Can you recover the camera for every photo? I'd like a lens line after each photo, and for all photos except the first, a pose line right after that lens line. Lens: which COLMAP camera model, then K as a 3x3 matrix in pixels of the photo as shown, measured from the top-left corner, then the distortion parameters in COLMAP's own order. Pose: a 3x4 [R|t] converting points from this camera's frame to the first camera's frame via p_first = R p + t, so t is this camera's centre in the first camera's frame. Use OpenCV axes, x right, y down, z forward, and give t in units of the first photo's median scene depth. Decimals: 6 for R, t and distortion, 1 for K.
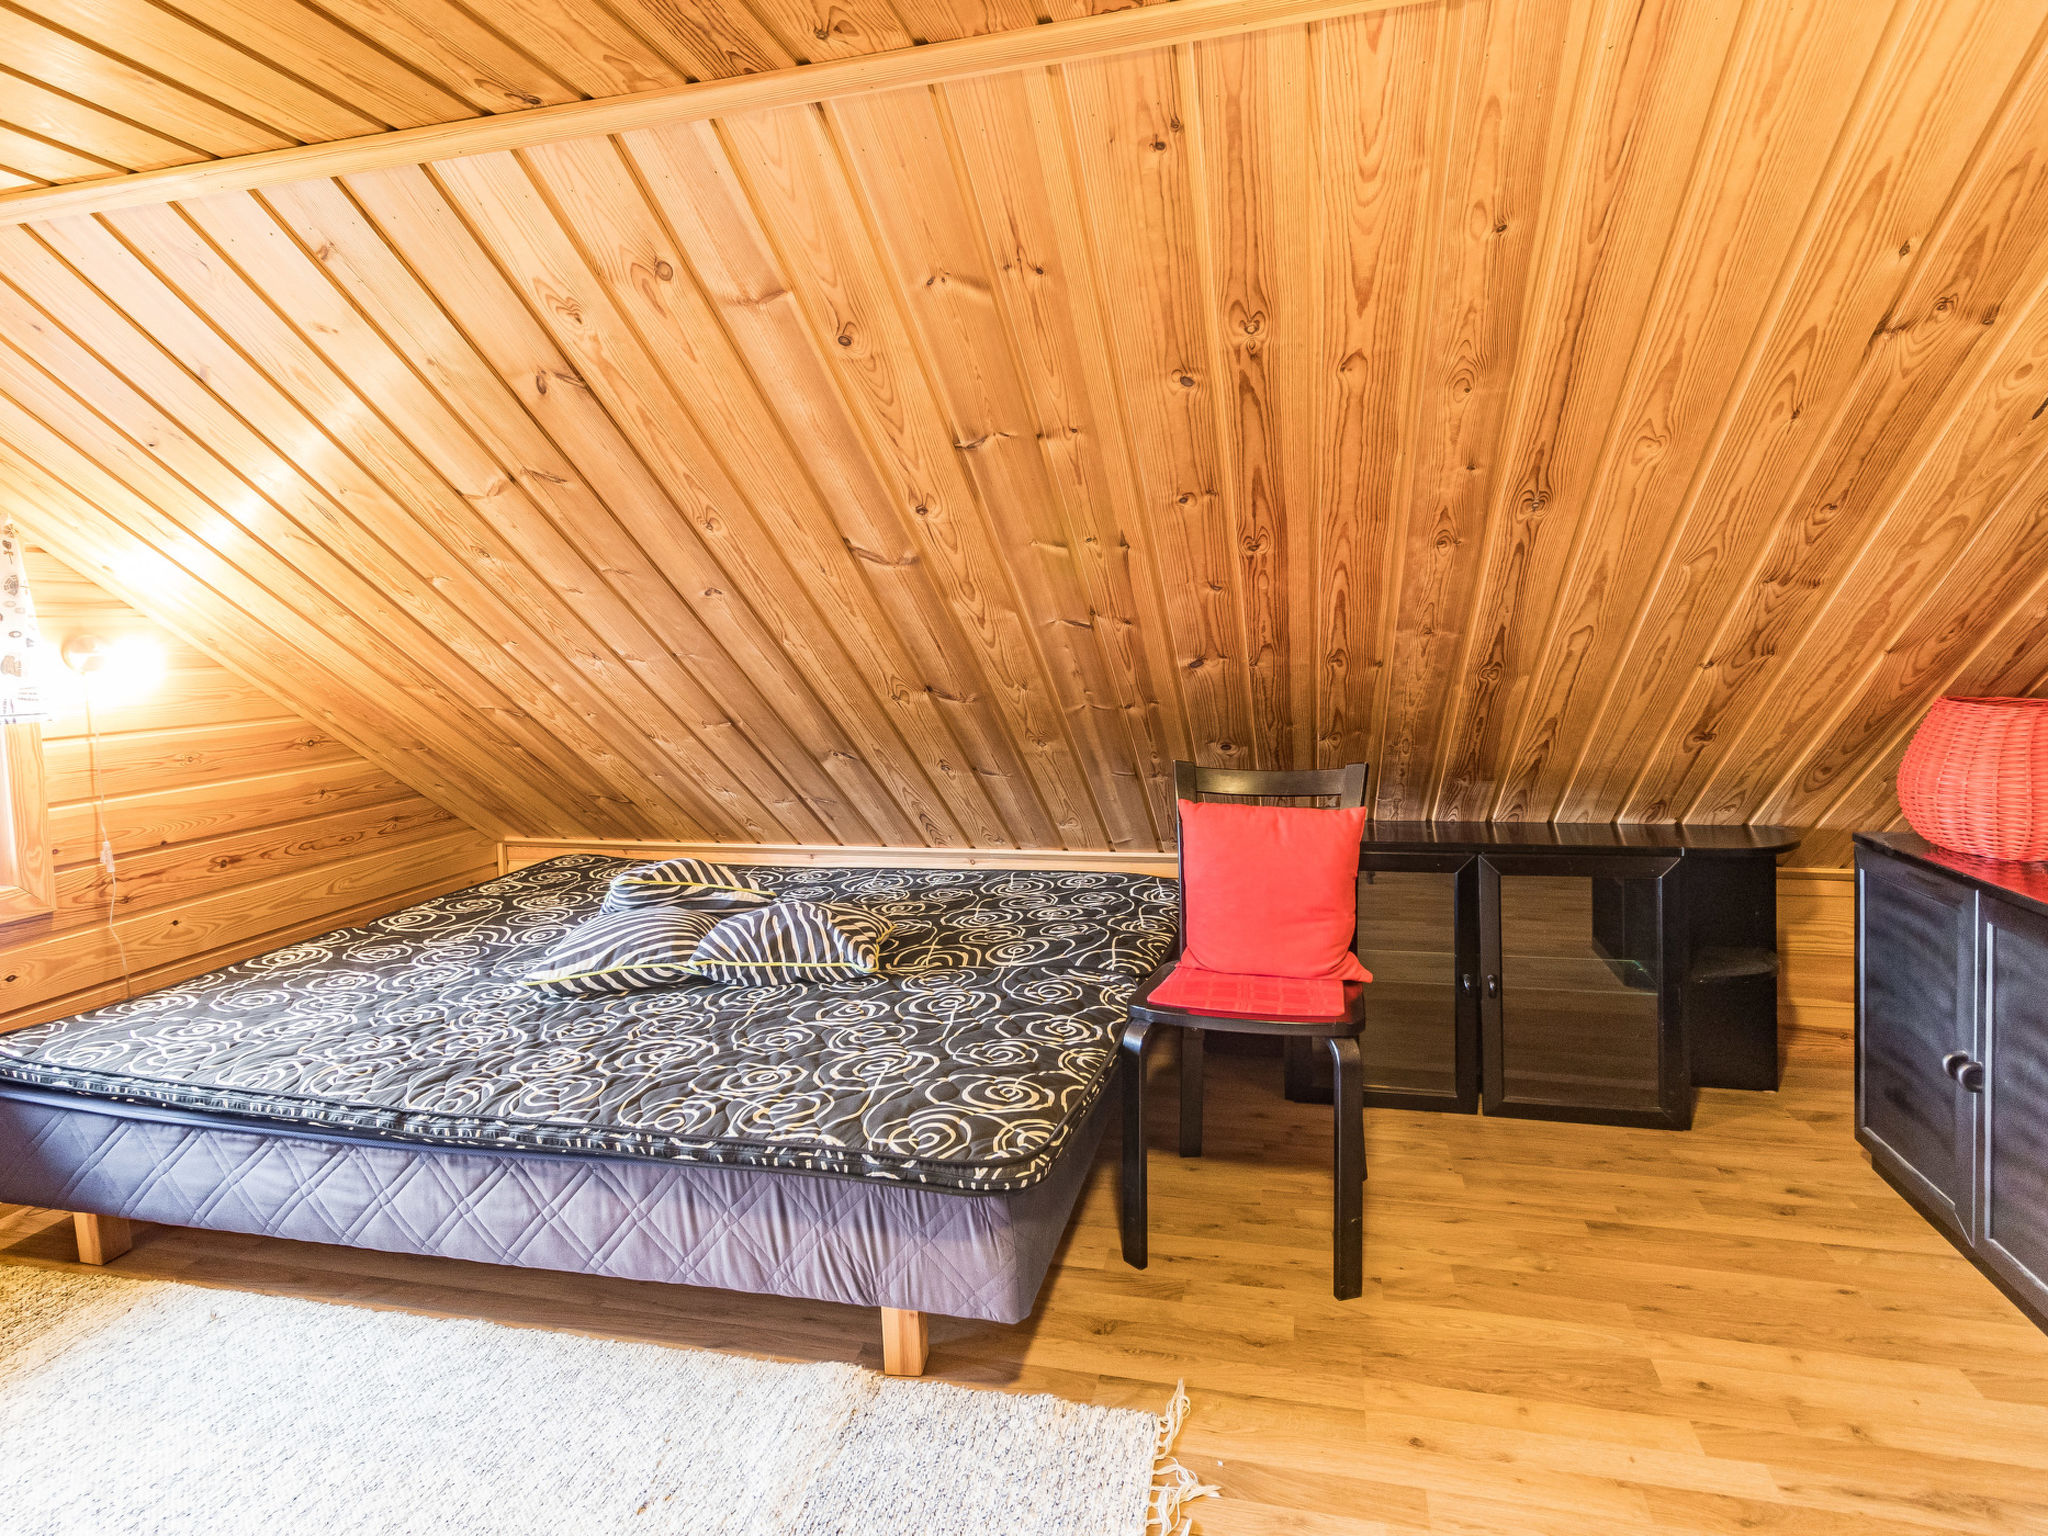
lens RADIAL K [[1090.1, 0, 1024.0], [0, 1090.1, 768.0], [0, 0, 1]] dist [0.006001, 0.000583]
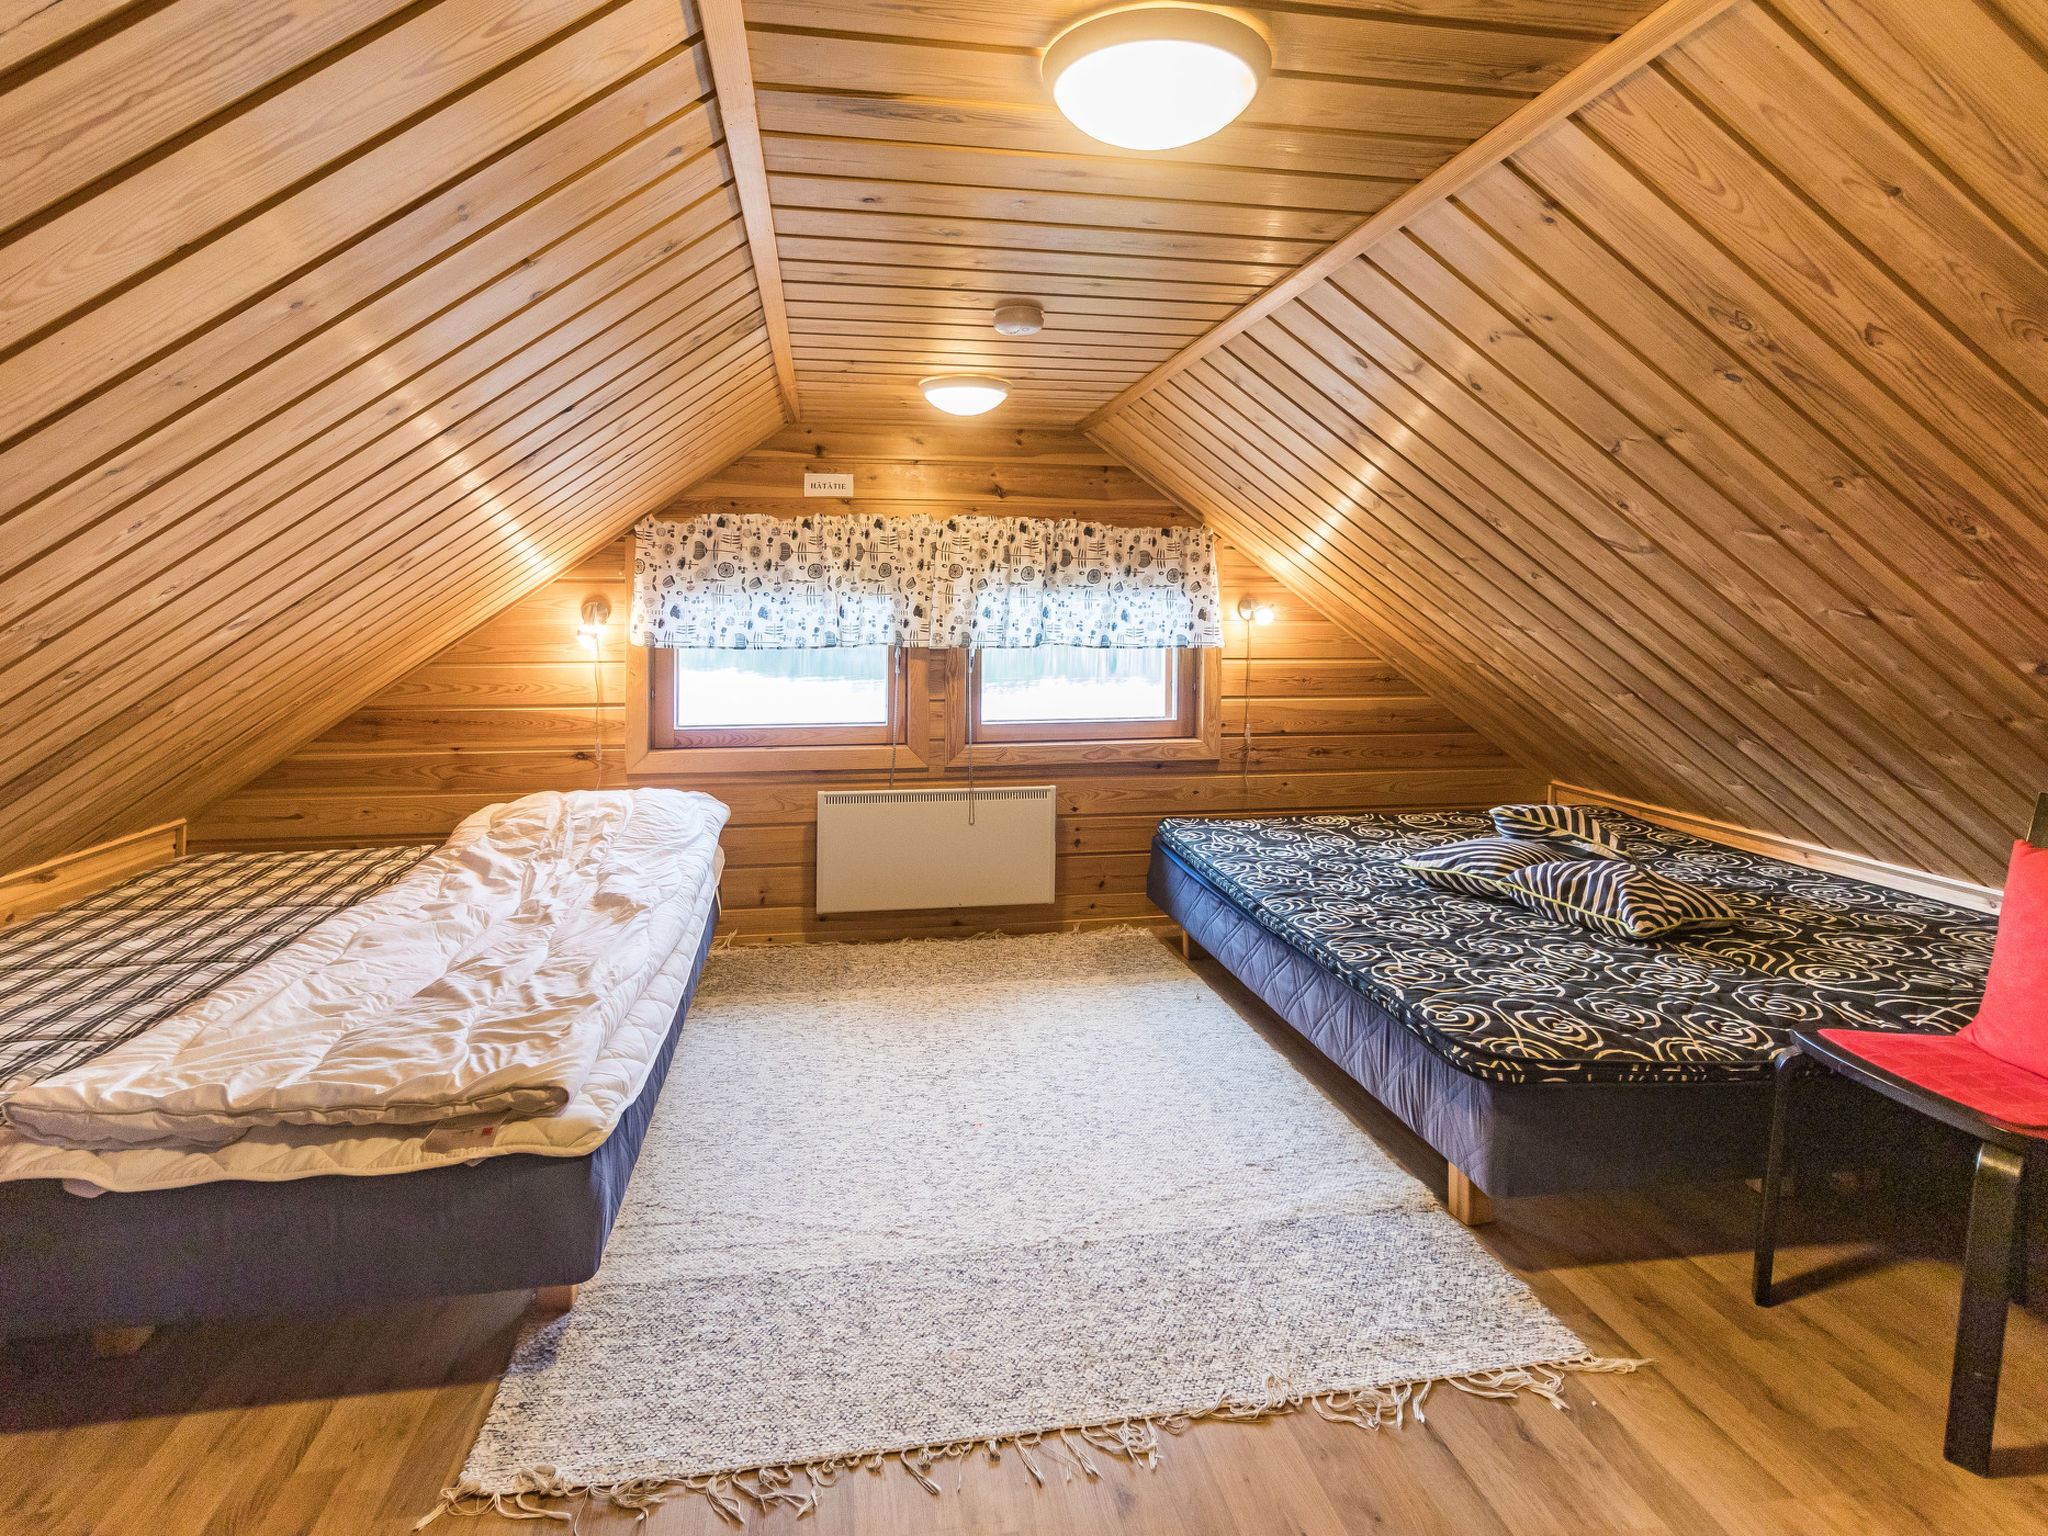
lens RADIAL K [[1090.1, 0, 1024.0], [0, 1090.1, 768.0], [0, 0, 1]] dist [0.006001, 0.000583]
pose [[0.414120, 0.166104, -0.894938, 0.593798], [-0.136272, 0.983441, 0.119473, -0.020959], [0.899964, 0.072479, 0.429898, -0.006500]]
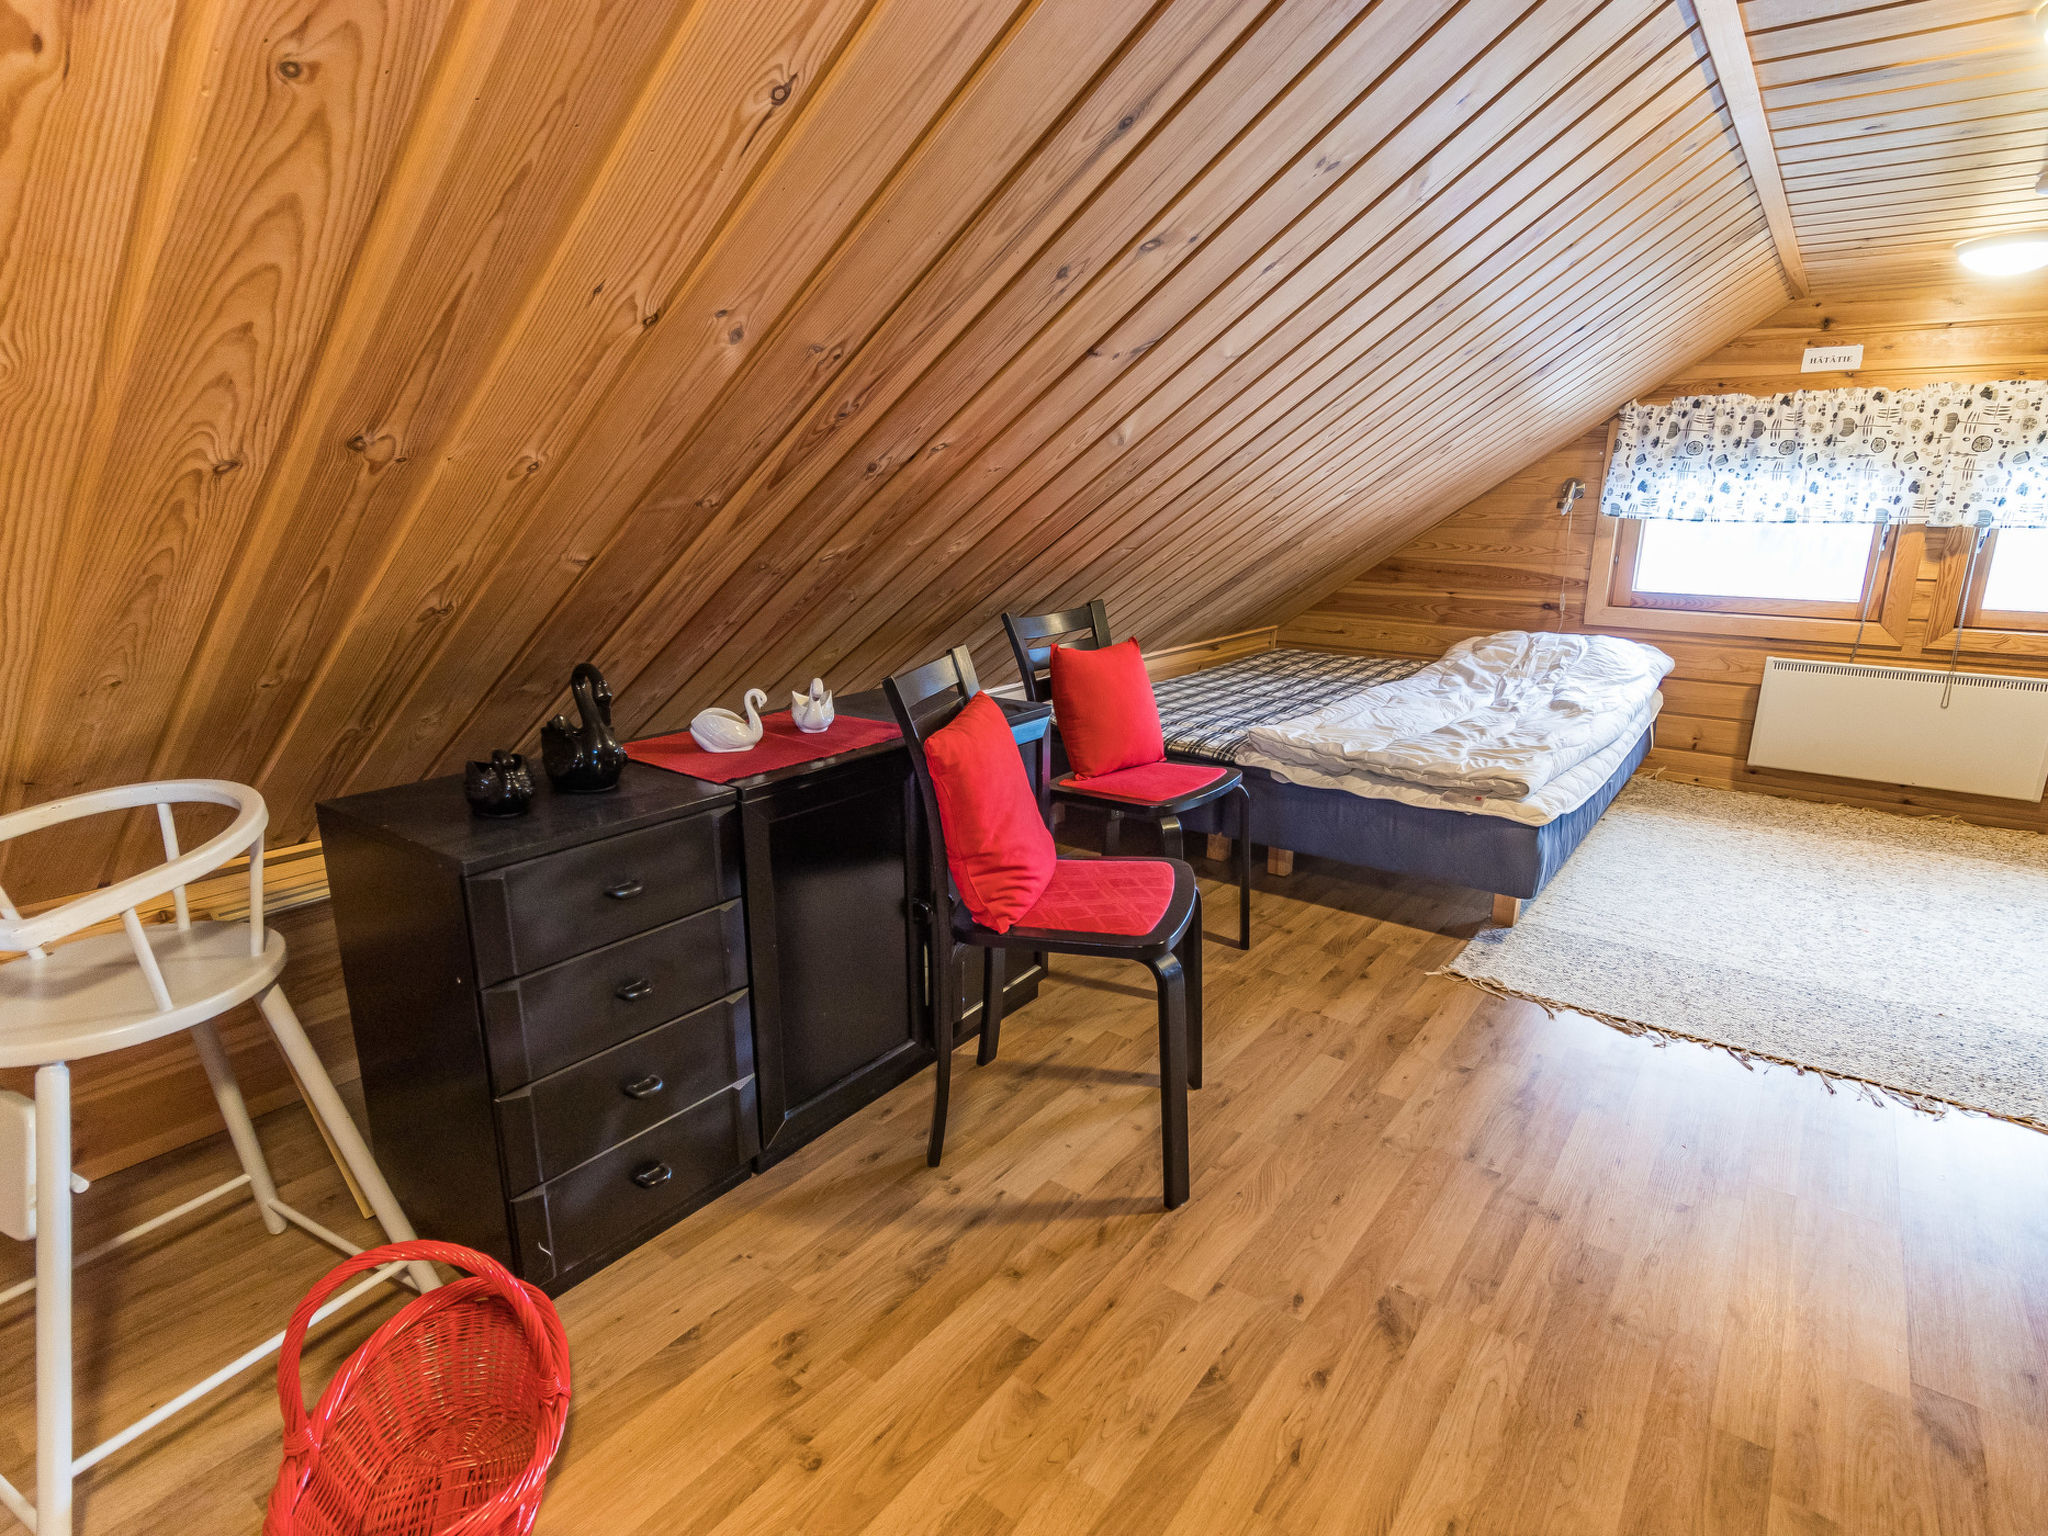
lens RADIAL K [[1198.4, 0, 1039.4], [0, 1198.4, 695.8], [0, 0, 1]] dist [0.002476, -0.001097]
pose [[-0.338940, 0.192135, -0.920980, 1.224881], [-0.117502, 0.962614, 0.244064, -0.018053], [0.933442, 0.190940, -0.303692, -0.073964]]
